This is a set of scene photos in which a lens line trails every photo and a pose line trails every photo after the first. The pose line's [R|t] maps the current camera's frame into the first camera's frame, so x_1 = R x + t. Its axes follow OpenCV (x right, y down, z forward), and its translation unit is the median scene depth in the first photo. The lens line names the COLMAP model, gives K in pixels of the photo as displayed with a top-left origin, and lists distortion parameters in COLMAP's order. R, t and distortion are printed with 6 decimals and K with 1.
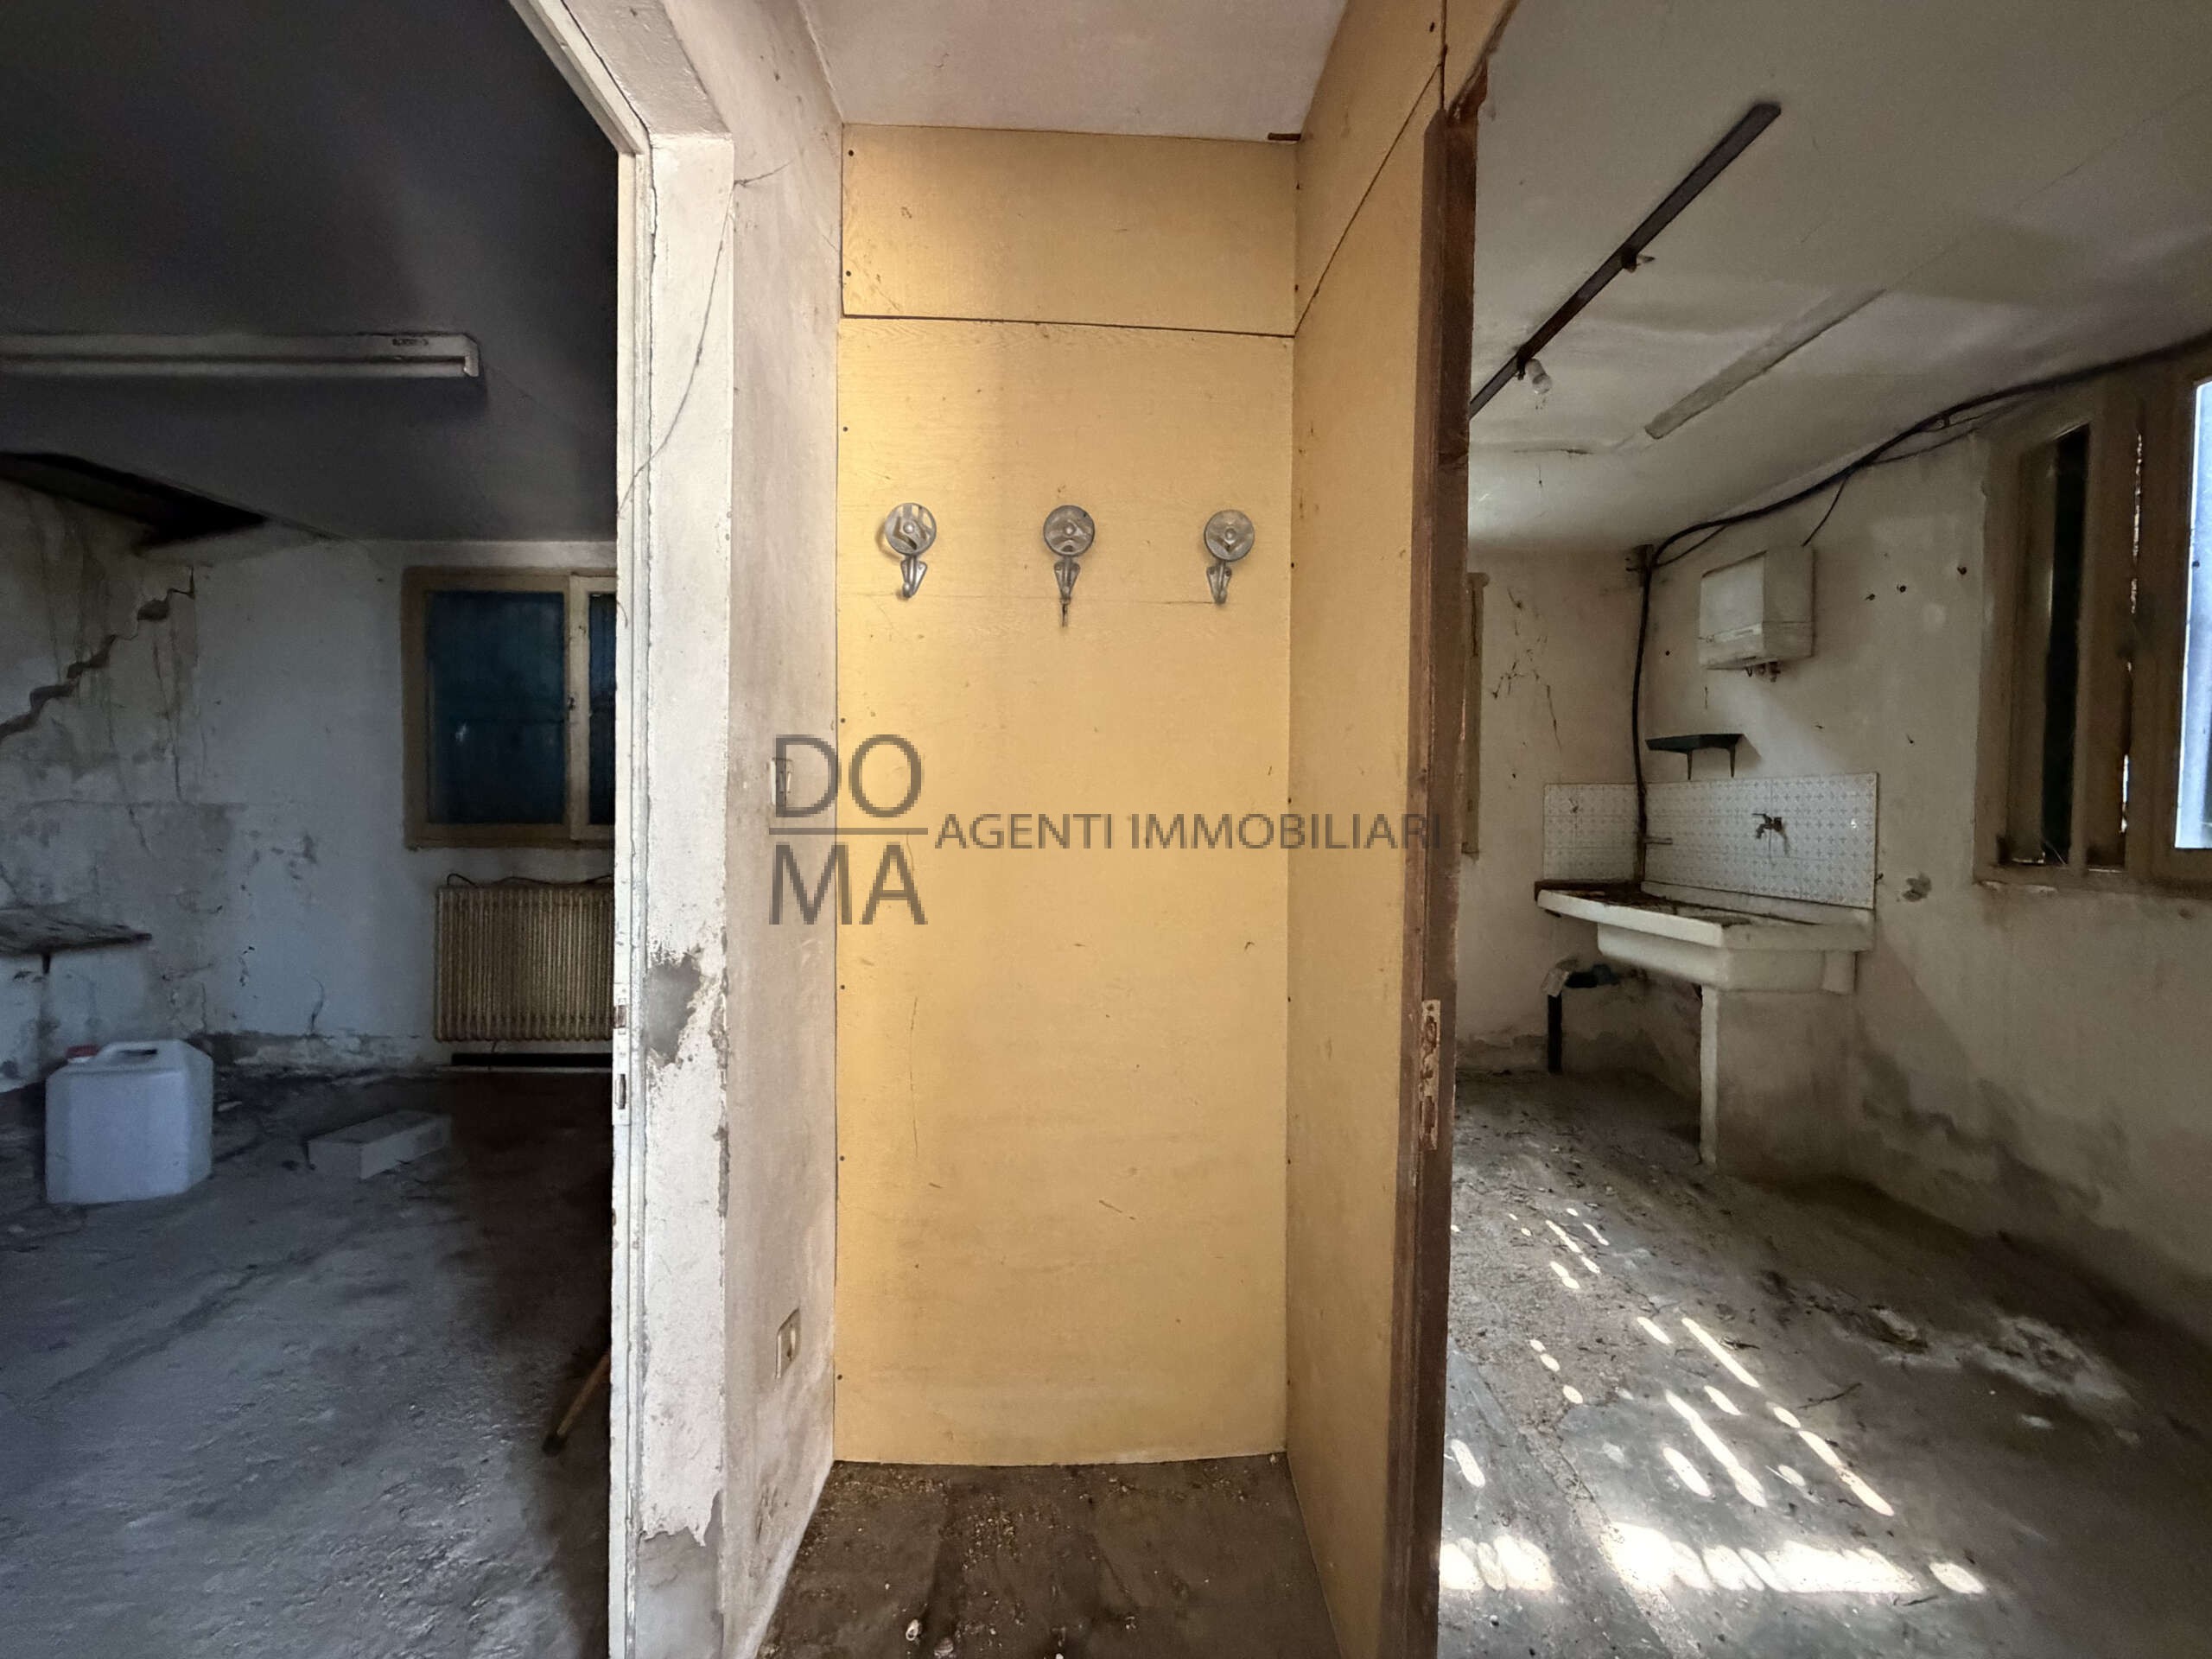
lens RADIAL K [[866.4, 0, 1106.0], [0, 866.4, 829.5], [0, 0, 1]] dist [-0.001122, 0.000094]
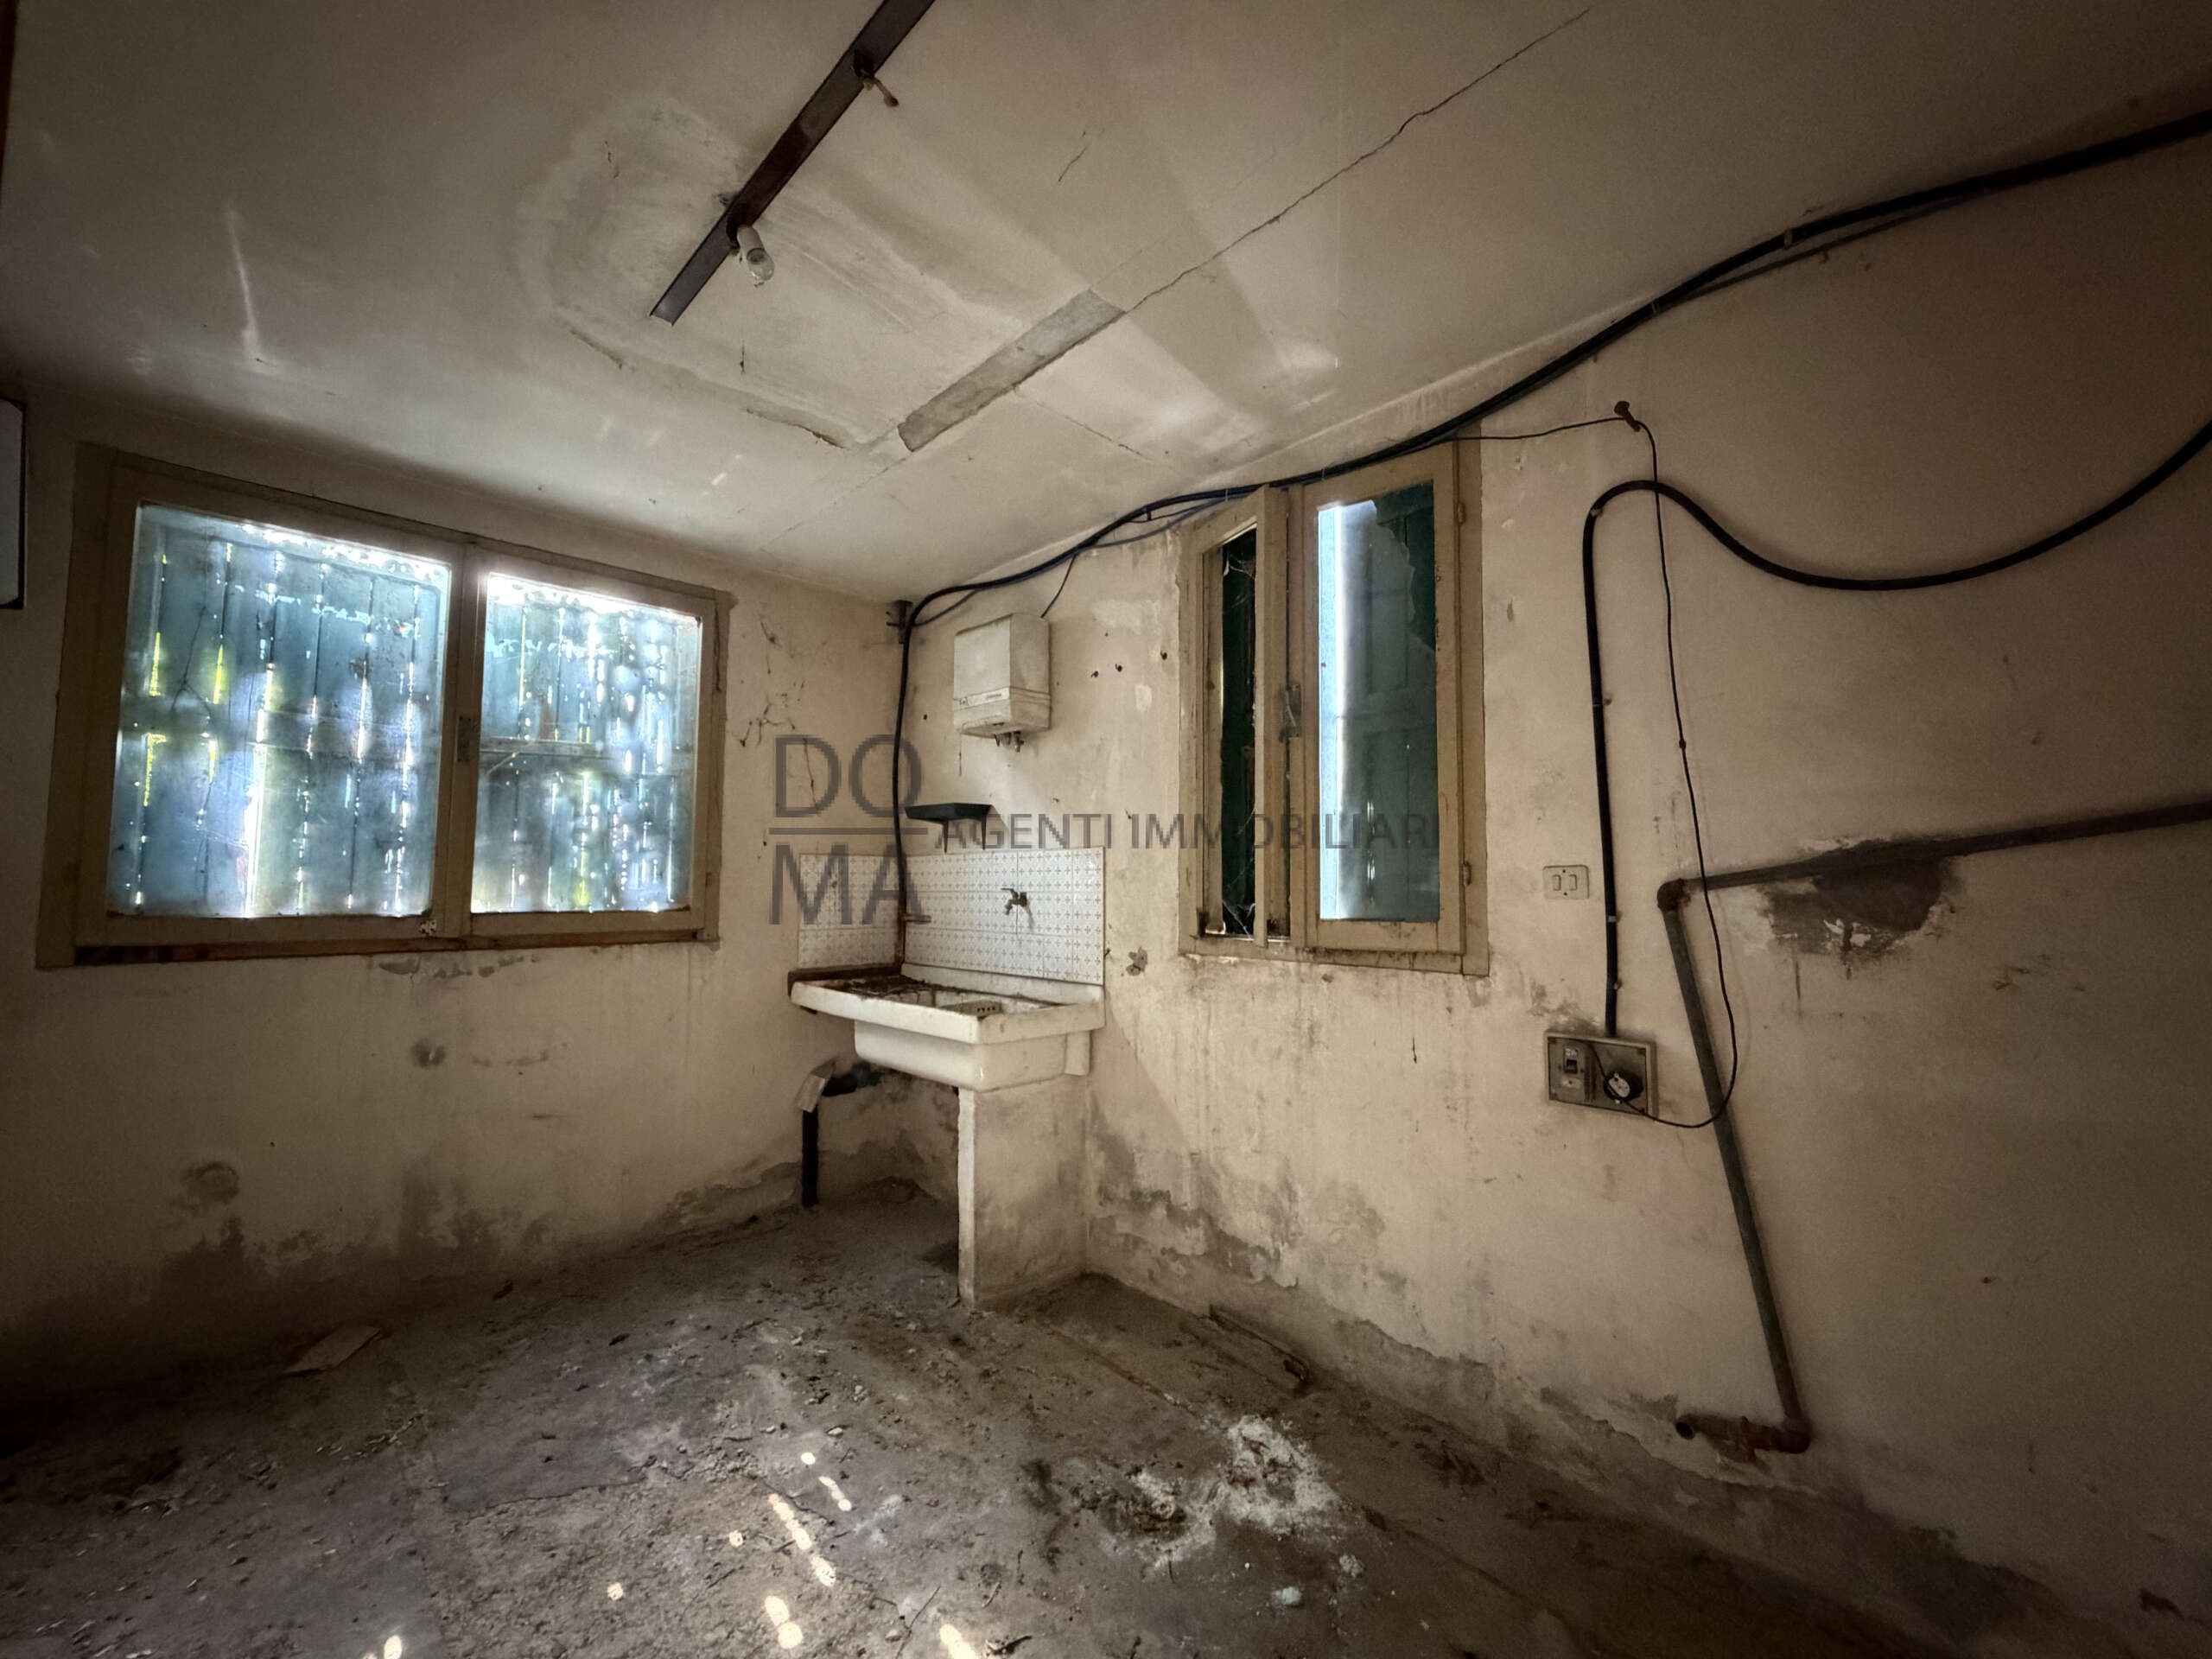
lens RADIAL K [[886.7, 0, 1106.0], [0, 886.7, 829.5], [0, 0, 1]] dist [-0.000531, 0.000016]
pose [[0.718009, 0.039658, 0.694903, 0.184338], [0.019403, 0.996847, -0.076938, -0.006820], [-0.695763, 0.068726, 0.714976, 0.270777]]
